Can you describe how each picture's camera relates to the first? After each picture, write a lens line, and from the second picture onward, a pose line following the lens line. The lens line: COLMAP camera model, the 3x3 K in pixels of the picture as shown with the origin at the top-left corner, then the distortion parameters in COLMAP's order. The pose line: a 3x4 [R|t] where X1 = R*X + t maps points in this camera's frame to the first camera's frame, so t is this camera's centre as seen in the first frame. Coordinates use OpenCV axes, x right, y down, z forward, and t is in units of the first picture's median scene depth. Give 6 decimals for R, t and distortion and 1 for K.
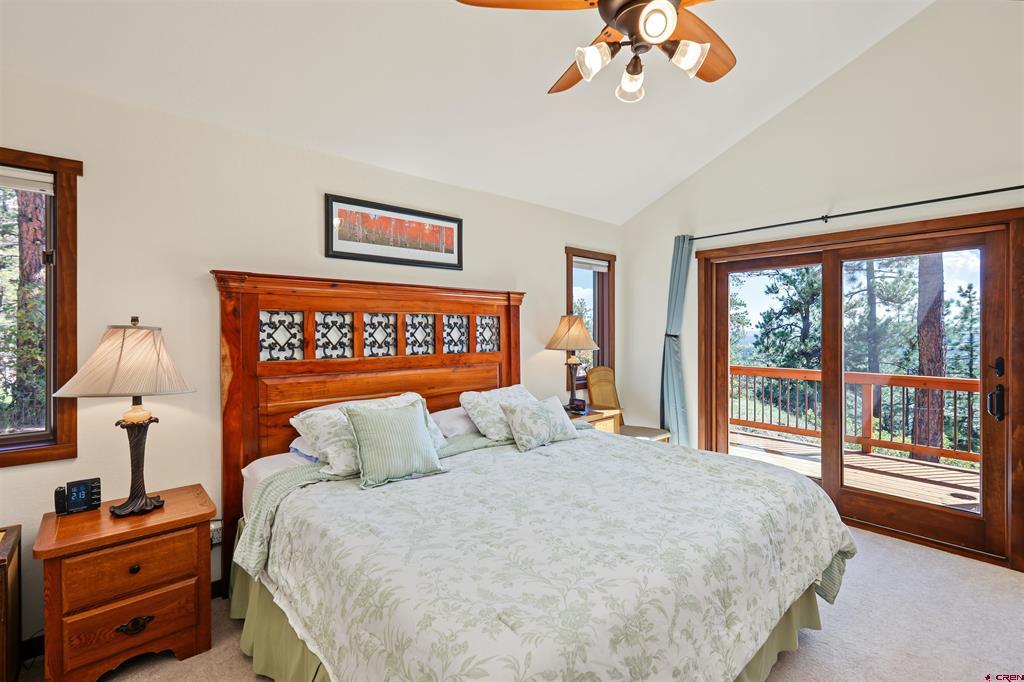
lens RADIAL K [[450.9, 0, 512.4], [0, 450.9, 326.4], [0, 0, 1]] dist [0.006508, 0.000220]
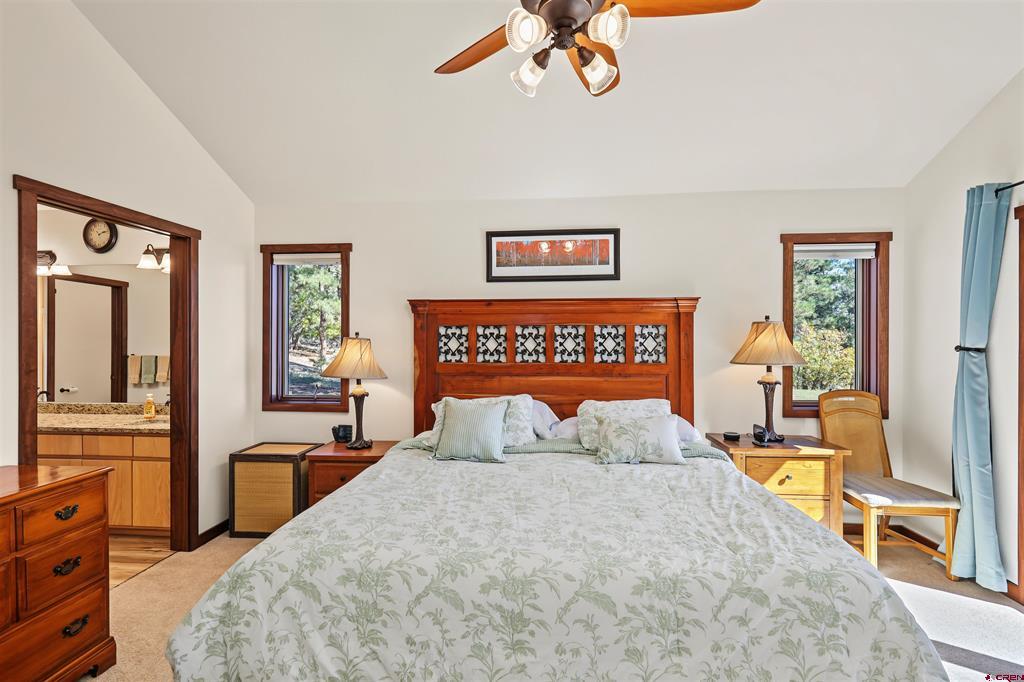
lens RADIAL K [[459.8, 0, 514.3], [0, 459.8, 338.4], [0, 0, 1]] dist [0.005982, 0.000511]
pose [[0.703782, -0.000513, -0.710415, 0.549491], [0.005620, 0.999972, 0.004846, -0.002232], [0.710393, -0.007403, 0.703766, 0.147355]]
